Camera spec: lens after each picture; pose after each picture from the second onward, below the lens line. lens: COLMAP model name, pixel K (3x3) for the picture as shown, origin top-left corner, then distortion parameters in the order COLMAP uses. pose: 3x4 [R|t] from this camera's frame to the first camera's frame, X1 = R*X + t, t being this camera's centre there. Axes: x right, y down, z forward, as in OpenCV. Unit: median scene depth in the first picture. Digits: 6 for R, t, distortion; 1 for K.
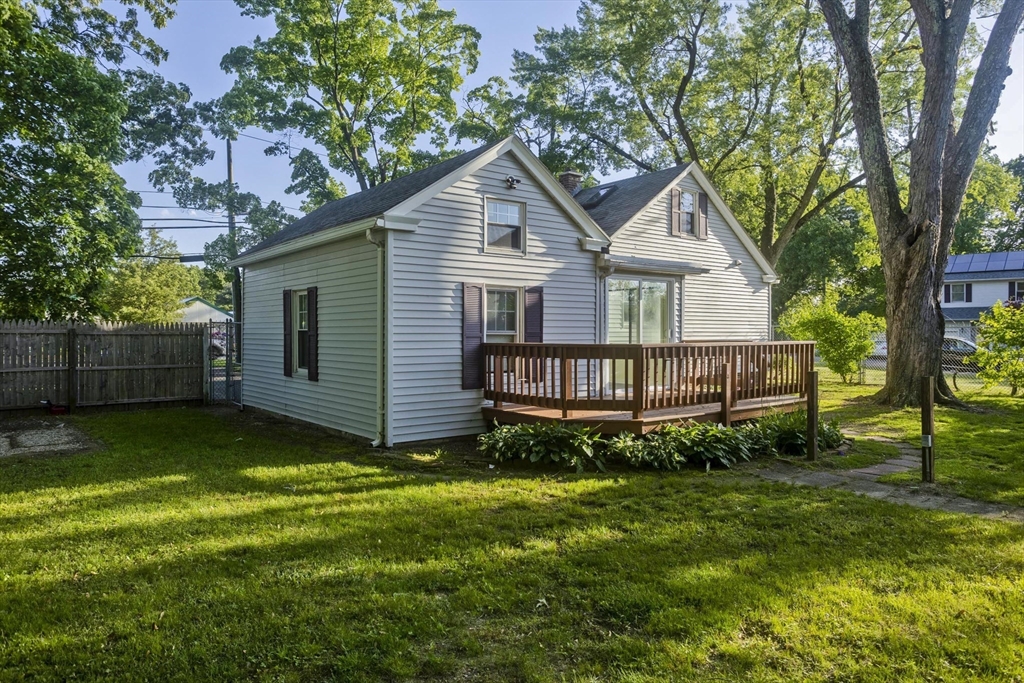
lens RADIAL K [[680.2, 0, 508.1], [0, 680.2, 321.6], [0, 0, 1]] dist [0.005037, 0.001175]
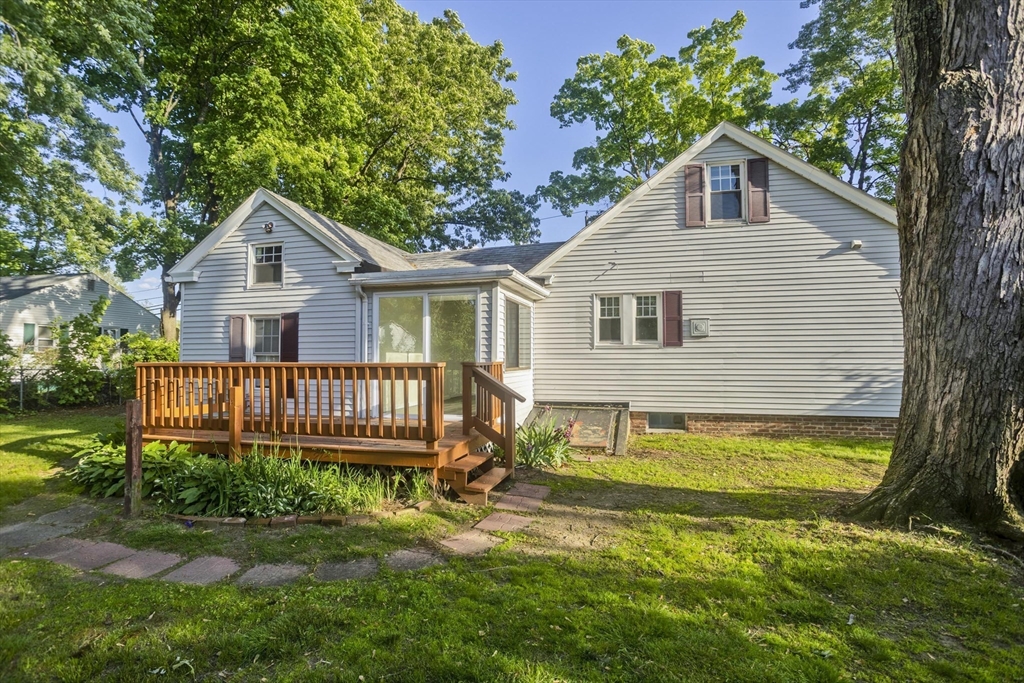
lens RADIAL K [[495.3, 0, 514.2], [0, 495.3, 330.2], [0, 0, 1]] dist [-0.050923, 0.029198]
pose [[0.584064, -0.048484, -0.810258, 0.904814], [0.014379, 0.998676, -0.049393, 0.022299], [0.811580, 0.017198, 0.583988, 0.818272]]
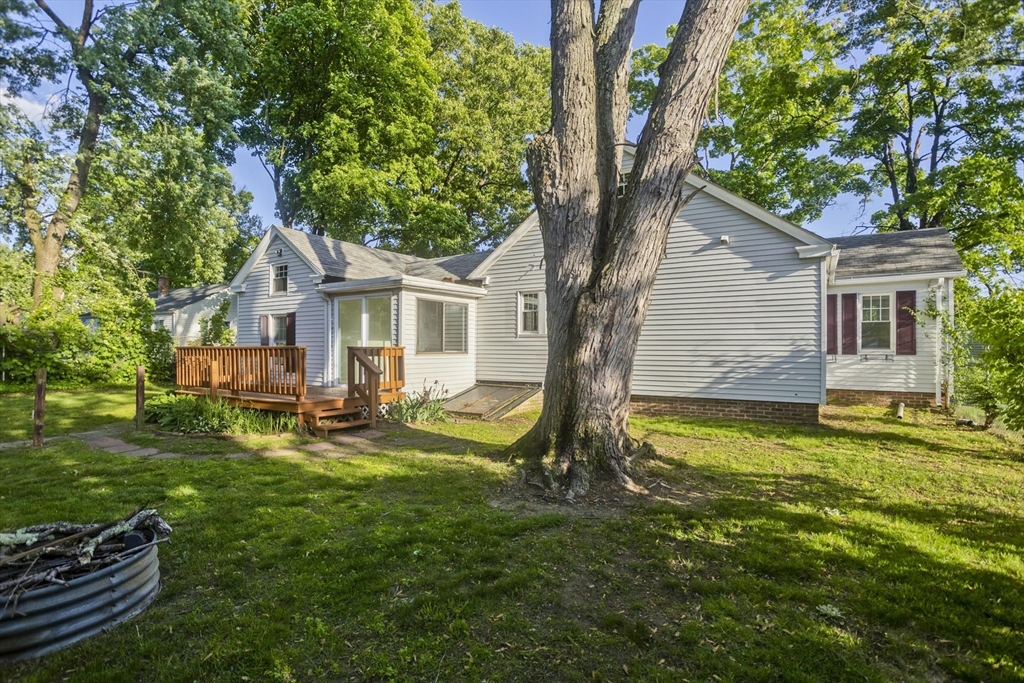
lens RADIAL K [[495.3, 0, 514.2], [0, 495.3, 330.2], [0, 0, 1]] dist [-0.050923, 0.029198]
pose [[0.326806, -0.035312, -0.944431, 1.284297], [0.013133, 0.999375, -0.032822, 0.033858], [0.945000, -0.001677, 0.327066, 1.106714]]
